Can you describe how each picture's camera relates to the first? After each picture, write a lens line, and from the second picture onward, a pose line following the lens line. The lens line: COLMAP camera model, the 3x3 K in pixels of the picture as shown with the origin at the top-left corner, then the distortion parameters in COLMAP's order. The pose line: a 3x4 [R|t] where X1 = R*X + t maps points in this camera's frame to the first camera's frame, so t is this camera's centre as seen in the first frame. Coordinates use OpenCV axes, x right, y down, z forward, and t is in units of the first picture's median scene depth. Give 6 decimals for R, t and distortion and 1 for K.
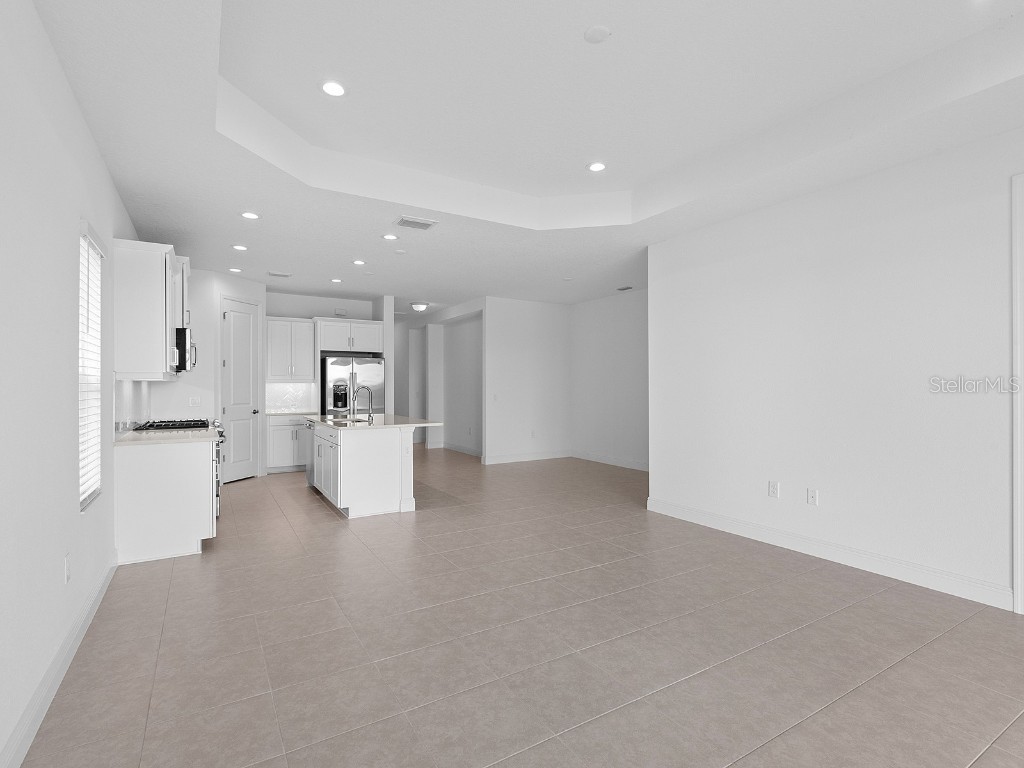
lens RADIAL K [[514.7, 0, 520.7], [0, 514.7, 387.7], [0, 0, 1]] dist [0.002798, -0.001171]
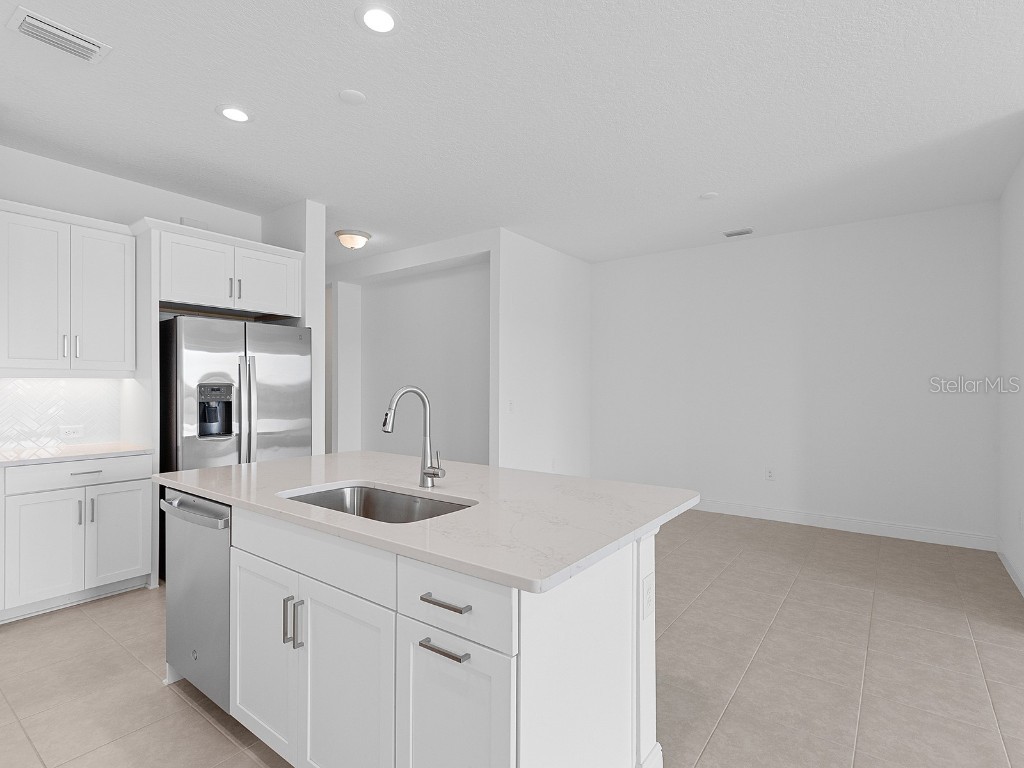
lens RADIAL K [[514.7, 0, 523.7], [0, 514.7, 388.0], [0, 0, 1]] dist [0.002798, -0.001171]
pose [[0.927734, 0.001315, 0.373240, -0.273655], [-0.000928, 0.999999, -0.001215, -0.001353], [-0.373241, 0.000781, 0.927734, 0.506887]]
